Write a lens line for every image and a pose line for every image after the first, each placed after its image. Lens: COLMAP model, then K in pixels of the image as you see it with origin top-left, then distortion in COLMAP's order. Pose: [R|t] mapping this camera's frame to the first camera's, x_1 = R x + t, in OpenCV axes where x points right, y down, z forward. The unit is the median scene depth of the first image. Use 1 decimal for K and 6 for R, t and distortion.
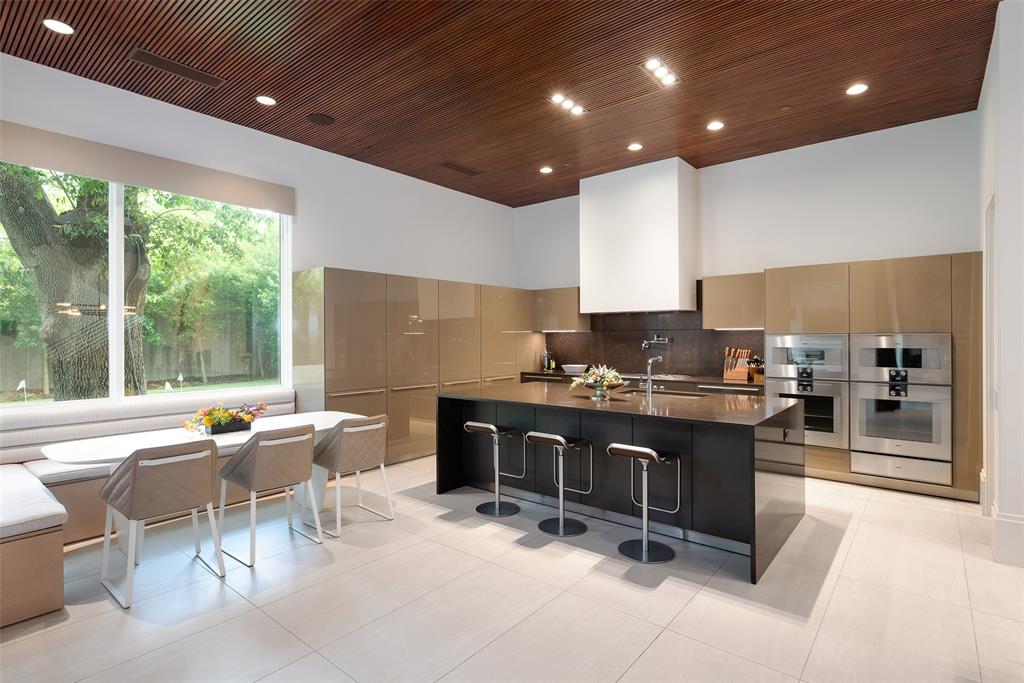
lens RADIAL K [[504.1, 0, 512.0], [0, 504.1, 341.5], [0, 0, 1]] dist [0.001340, -0.000046]
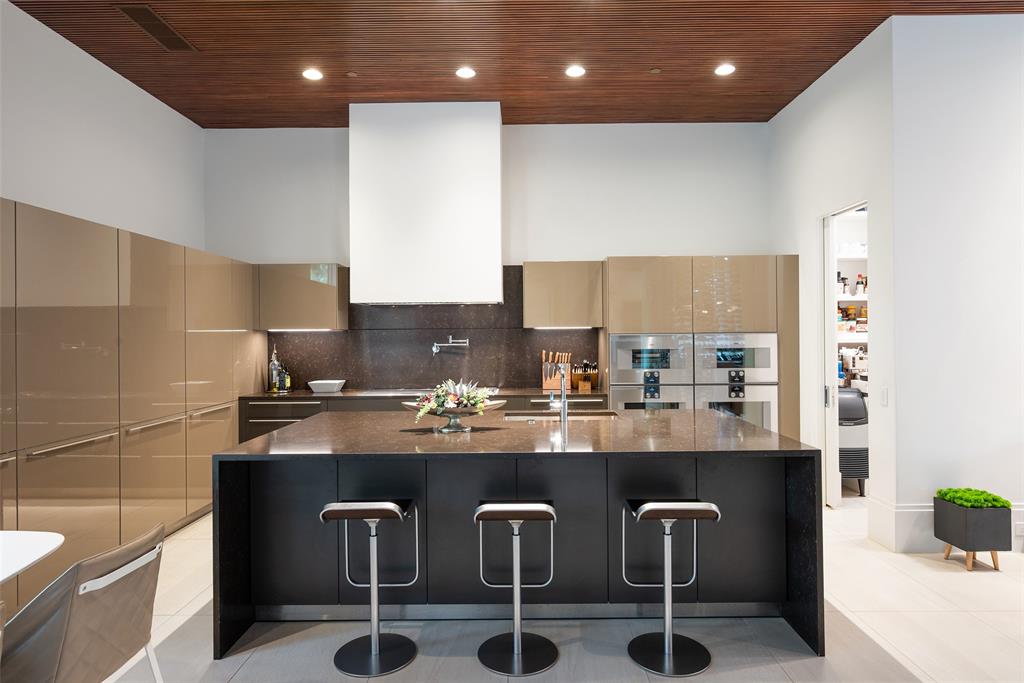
lens RADIAL K [[594.6, 0, 512.0], [0, 594.6, 341.5], [0, 0, 1]] dist [-0.002348, -0.000388]
pose [[0.776919, -0.006752, 0.629565, -0.222841], [0.010533, 0.999942, -0.002274, -0.001232], [-0.629513, 0.008398, 0.776945, 0.287830]]
